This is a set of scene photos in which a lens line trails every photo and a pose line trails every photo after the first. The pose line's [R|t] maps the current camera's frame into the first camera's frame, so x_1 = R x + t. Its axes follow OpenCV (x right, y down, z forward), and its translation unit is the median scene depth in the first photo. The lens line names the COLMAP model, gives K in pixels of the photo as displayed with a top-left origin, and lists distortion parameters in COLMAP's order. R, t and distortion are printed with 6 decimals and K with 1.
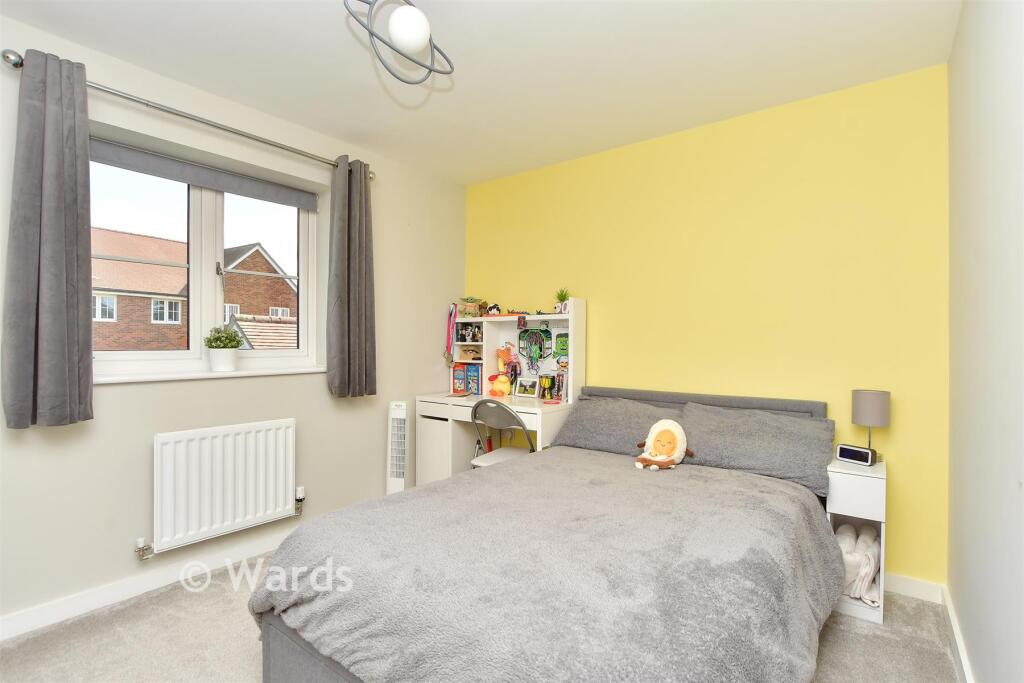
lens RADIAL K [[484.3, 0, 512.0], [0, 484.3, 341.5], [0, 0, 1]] dist [-0.018135, 0.000419]
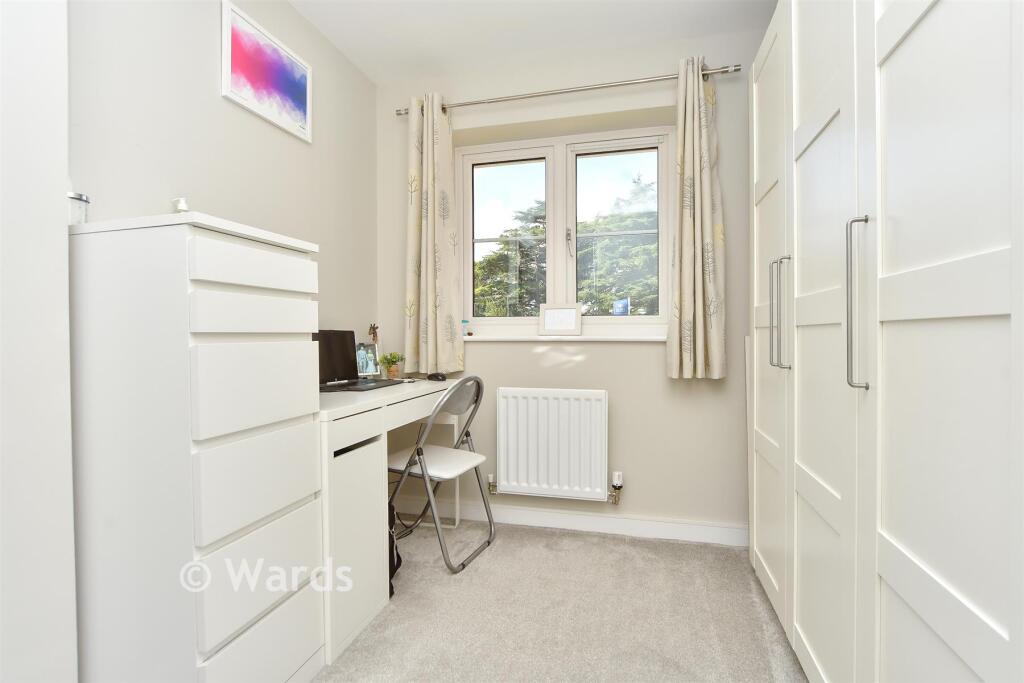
lens RADIAL K [[484.3, 0, 512.0], [0, 484.3, 341.5], [0, 0, 1]] dist [-0.018135, 0.000419]
pose [[0.382942, 0.017311, -0.923610, 0.287583], [0.002559, 0.999801, 0.019800, 0.052293], [0.923769, -0.009945, 0.382821, 0.512514]]
